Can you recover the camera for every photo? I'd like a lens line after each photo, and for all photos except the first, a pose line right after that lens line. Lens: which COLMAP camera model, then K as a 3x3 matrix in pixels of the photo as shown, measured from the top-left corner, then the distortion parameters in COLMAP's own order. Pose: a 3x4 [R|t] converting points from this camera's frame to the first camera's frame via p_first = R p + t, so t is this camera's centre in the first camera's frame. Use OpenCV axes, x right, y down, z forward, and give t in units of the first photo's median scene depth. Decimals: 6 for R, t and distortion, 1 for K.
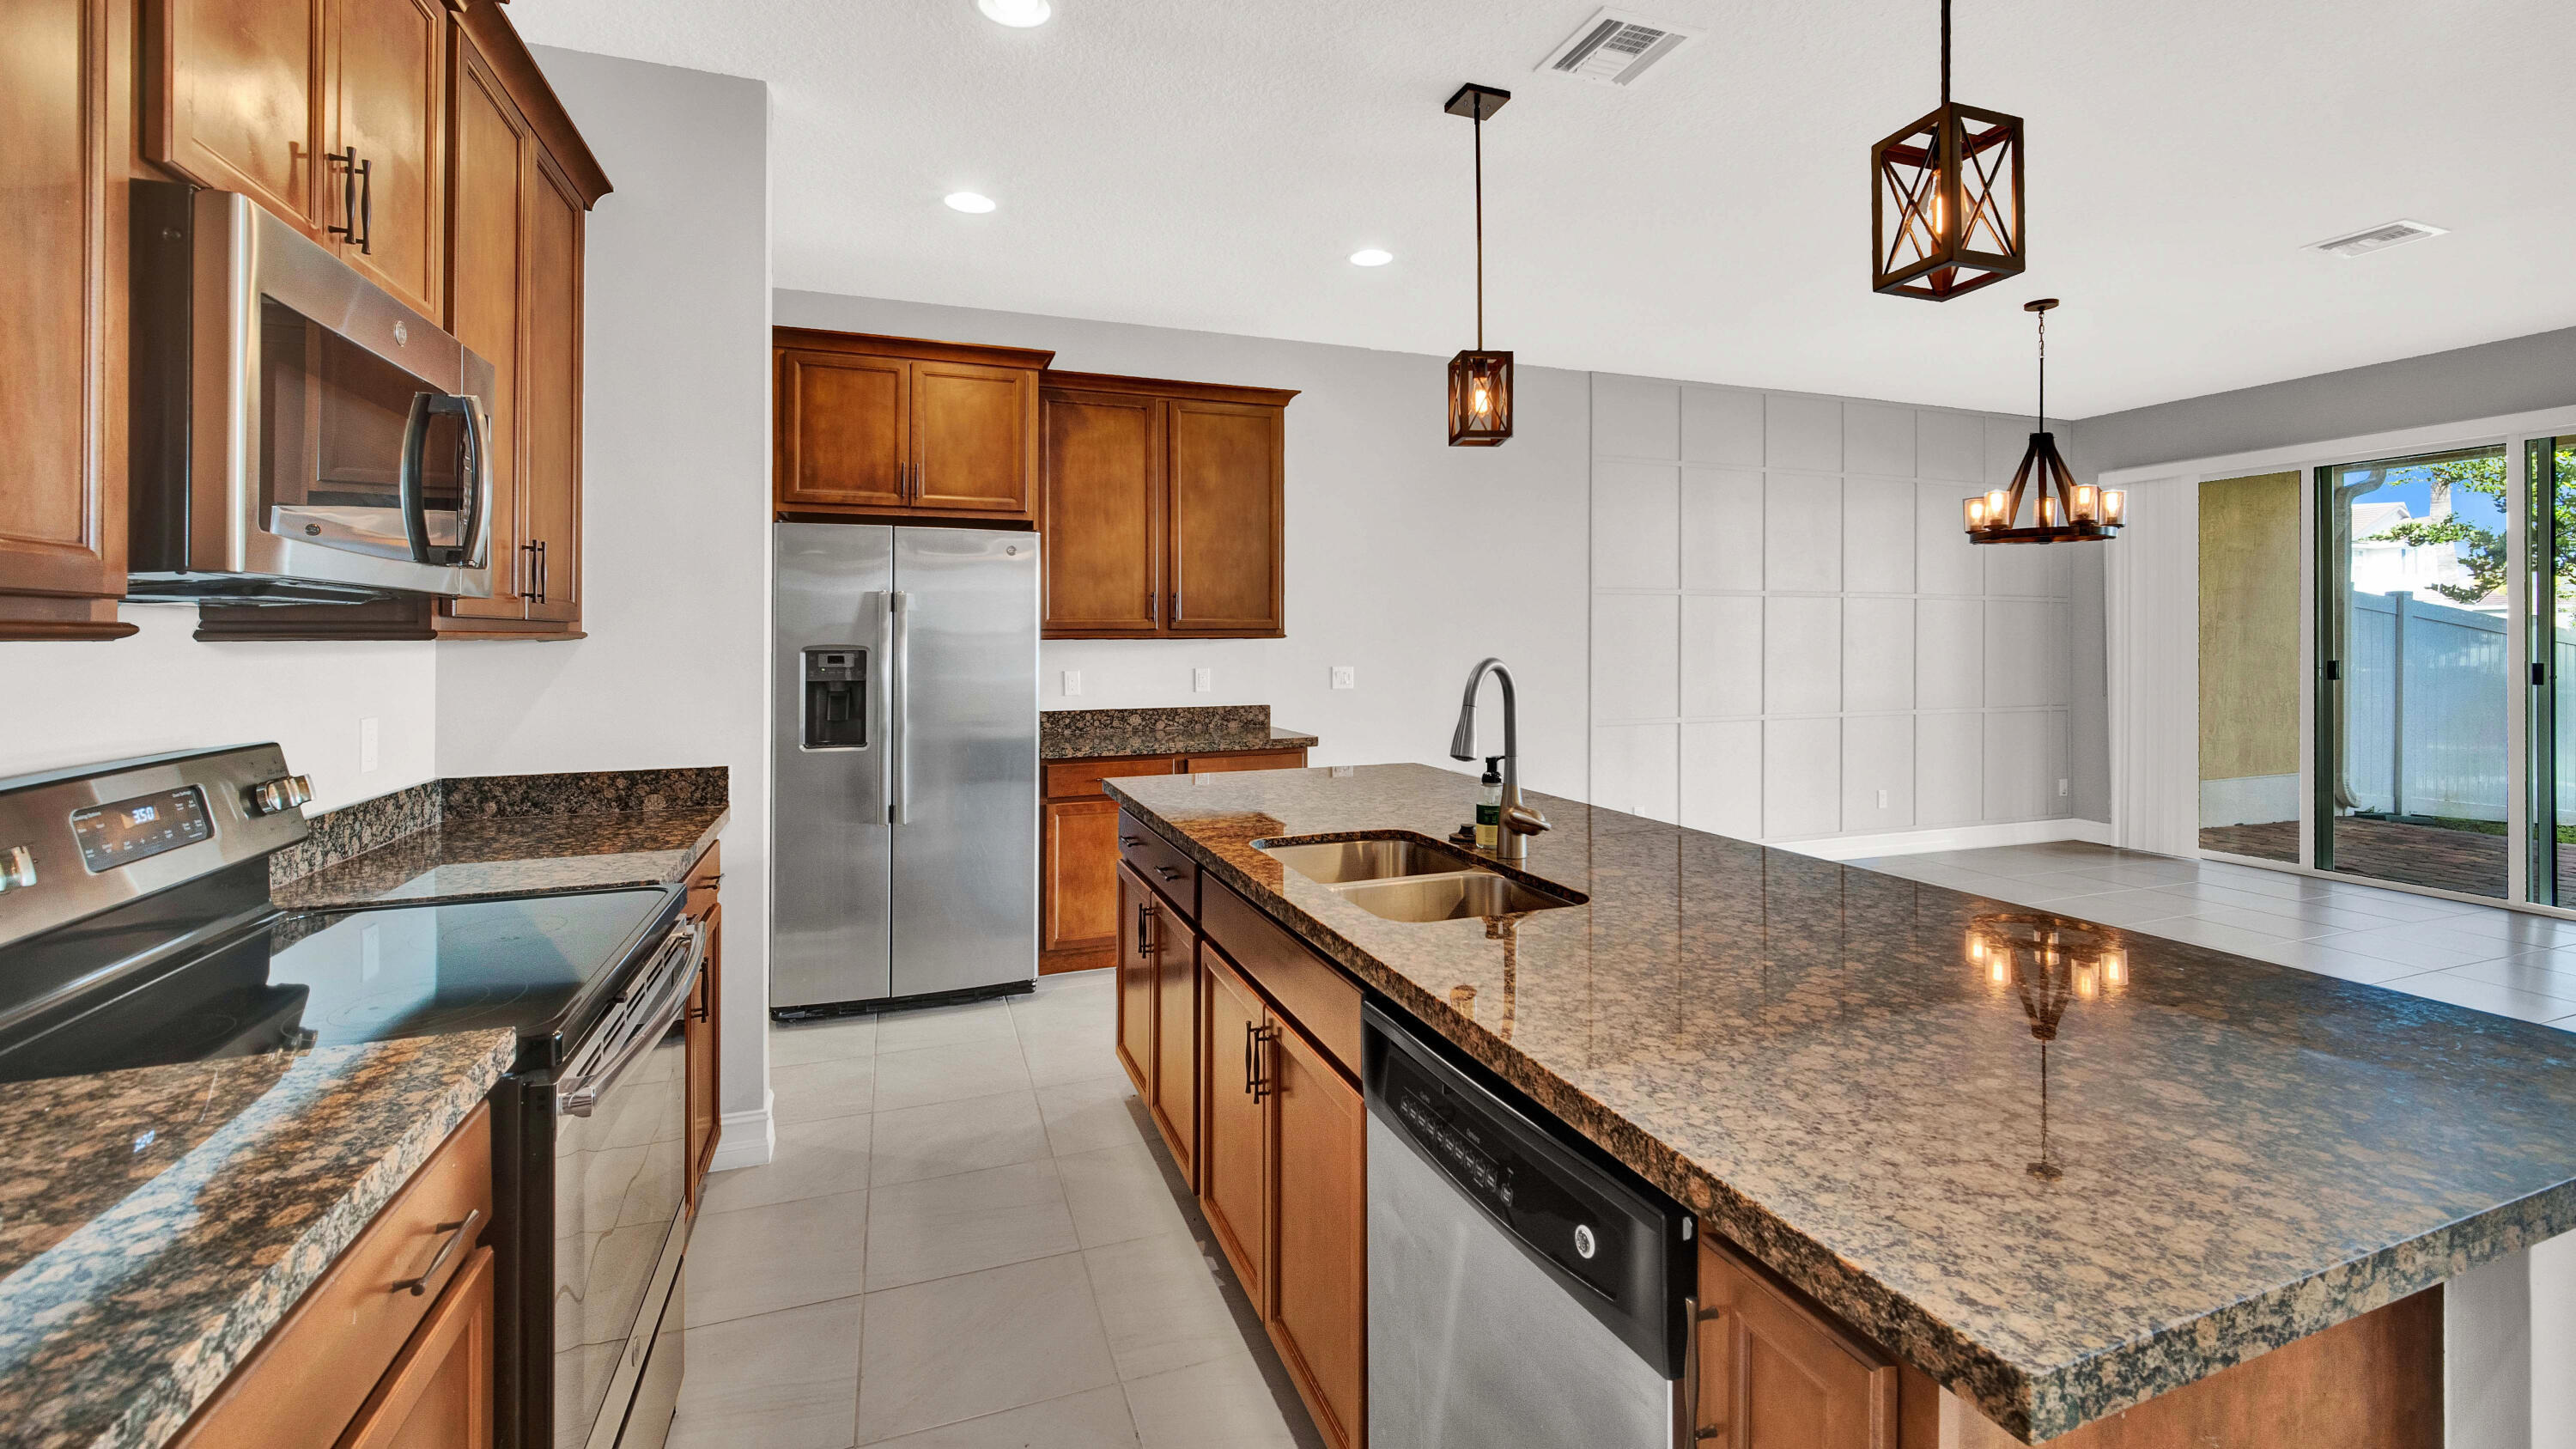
lens RADIAL K [[1037.9, 0, 1292.6], [0, 1037.9, 633.4], [0, 0, 1]] dist [-0.000504, -0.000021]
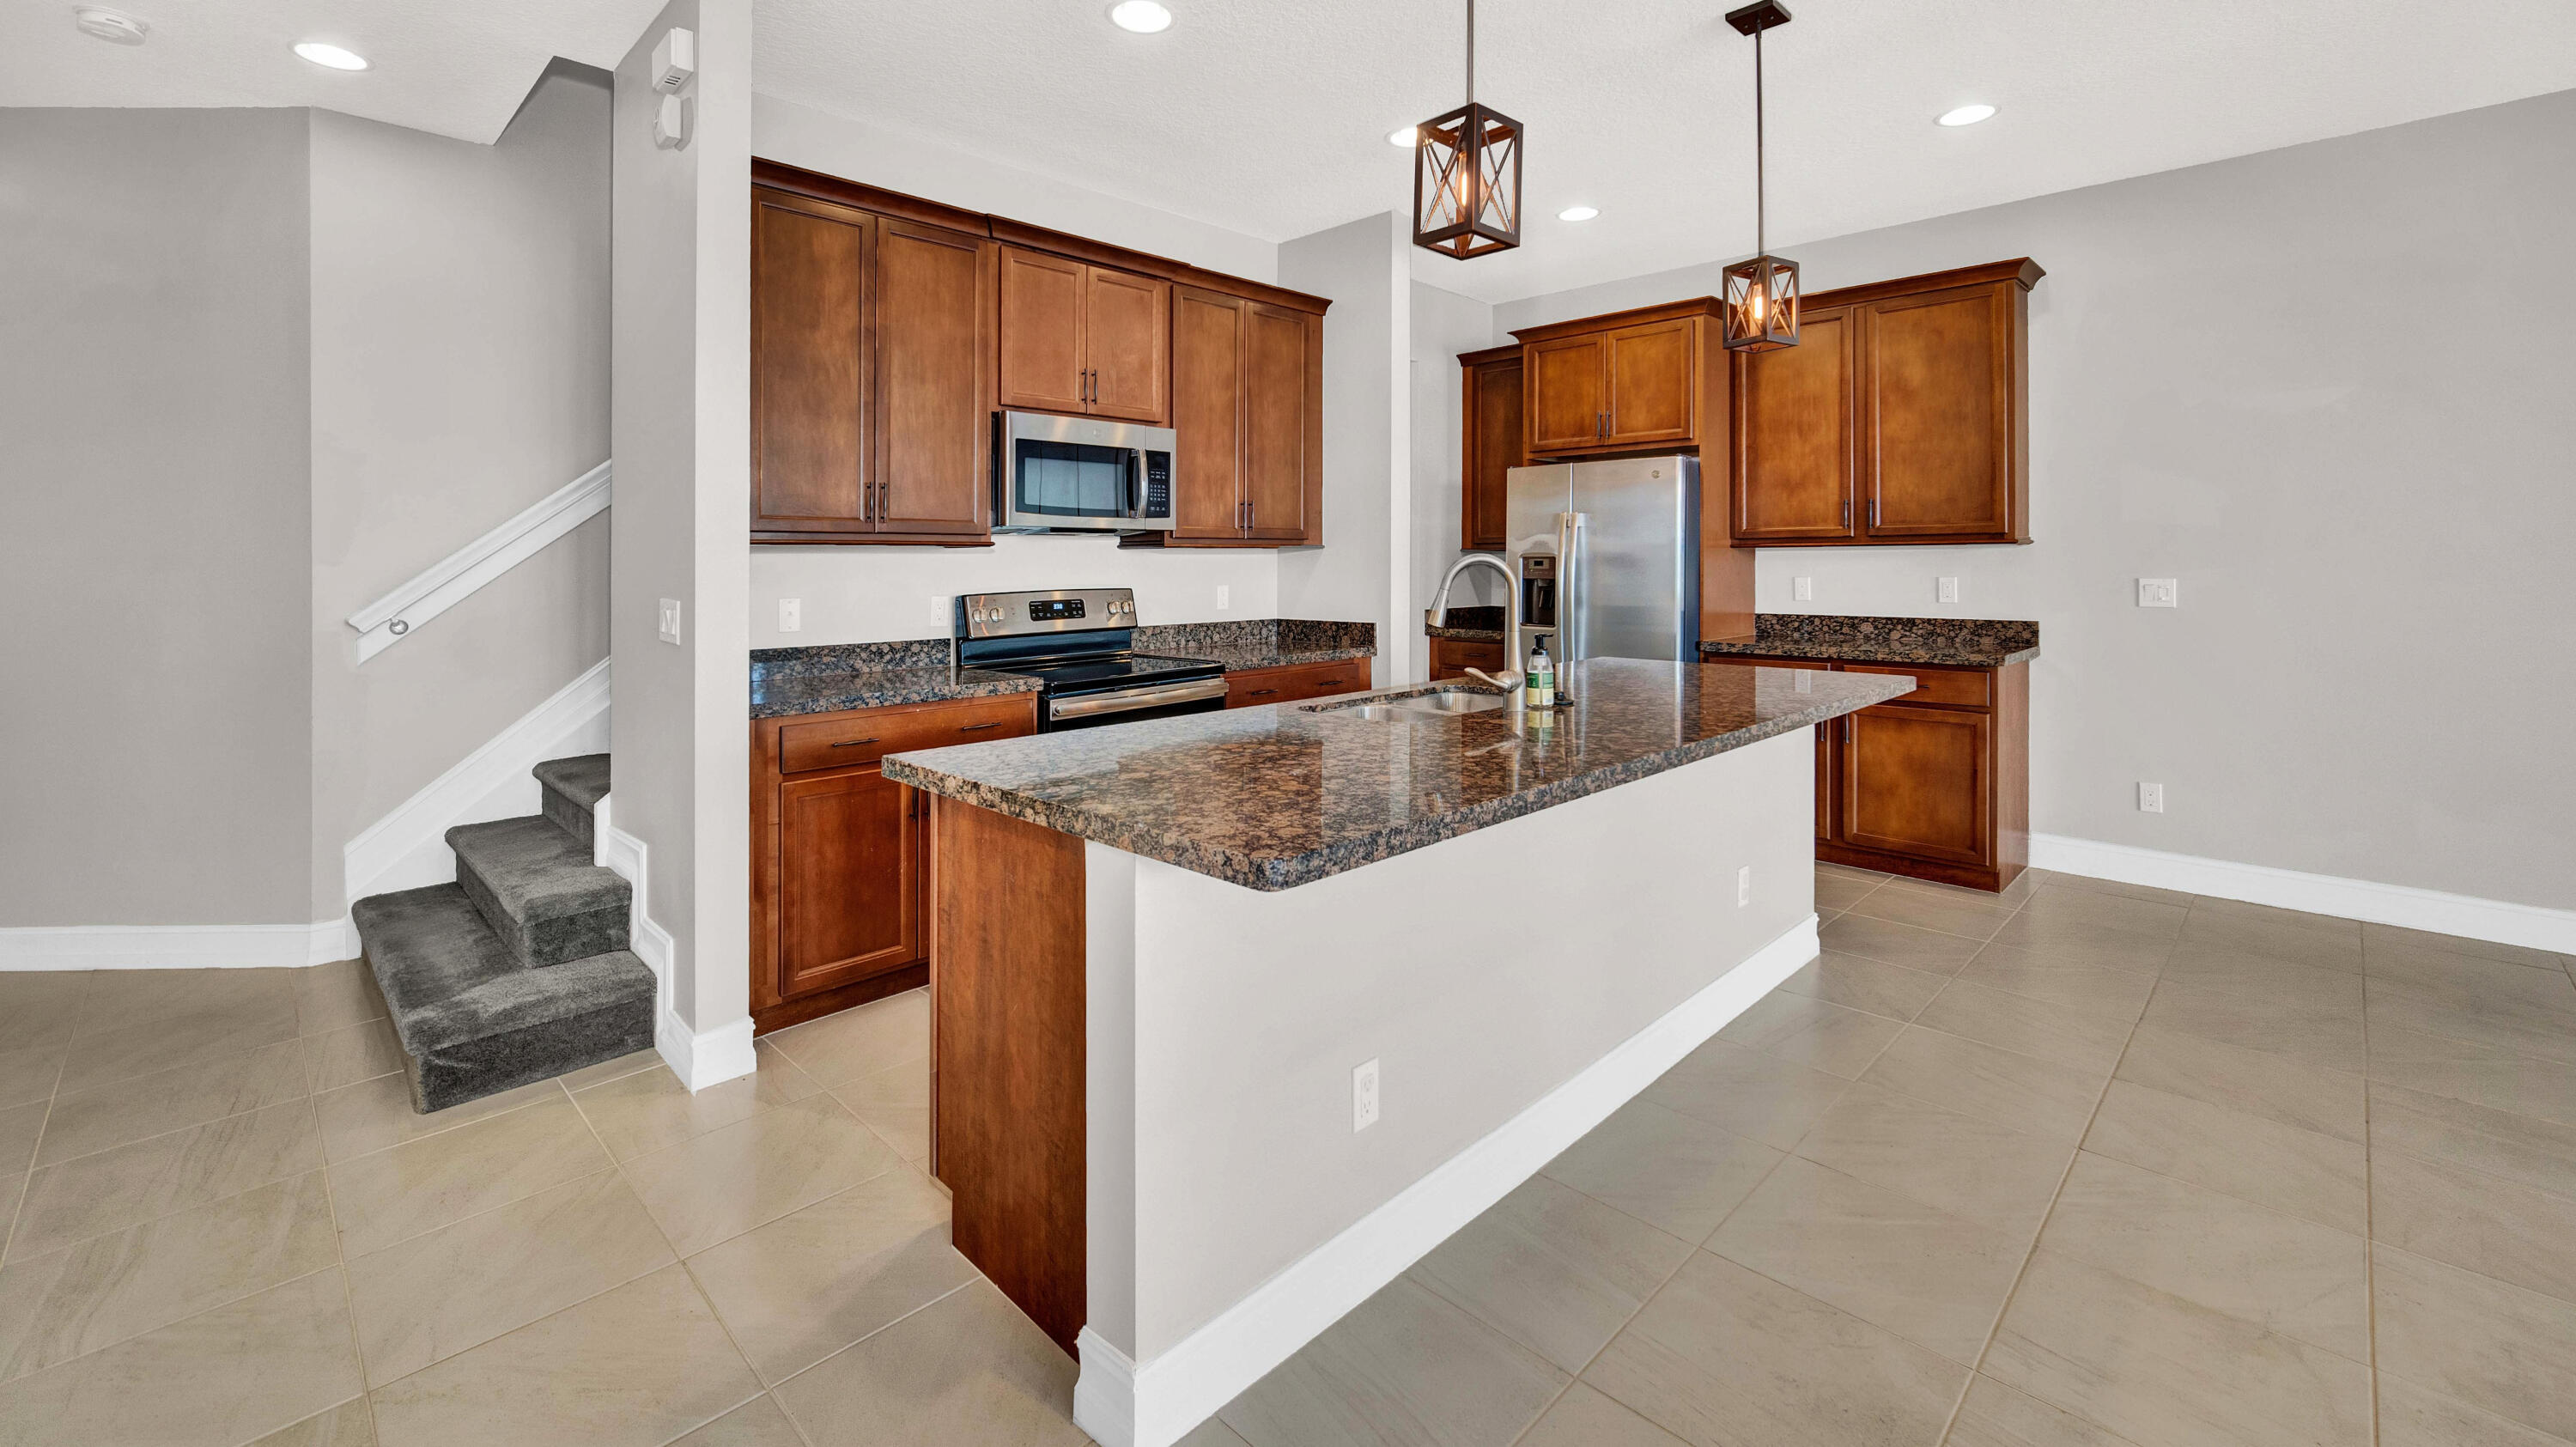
lens RADIAL K [[1068.9, 0, 1297.4], [0, 1068.9, 555.7], [0, 0, 1]] dist [-0.000510, -0.000027]
pose [[0.423431, -0.006060, -0.905908, 0.637695], [0.009091, 0.999956, -0.002440, 0.013862], [0.905883, -0.007202, 0.423467, 0.086284]]
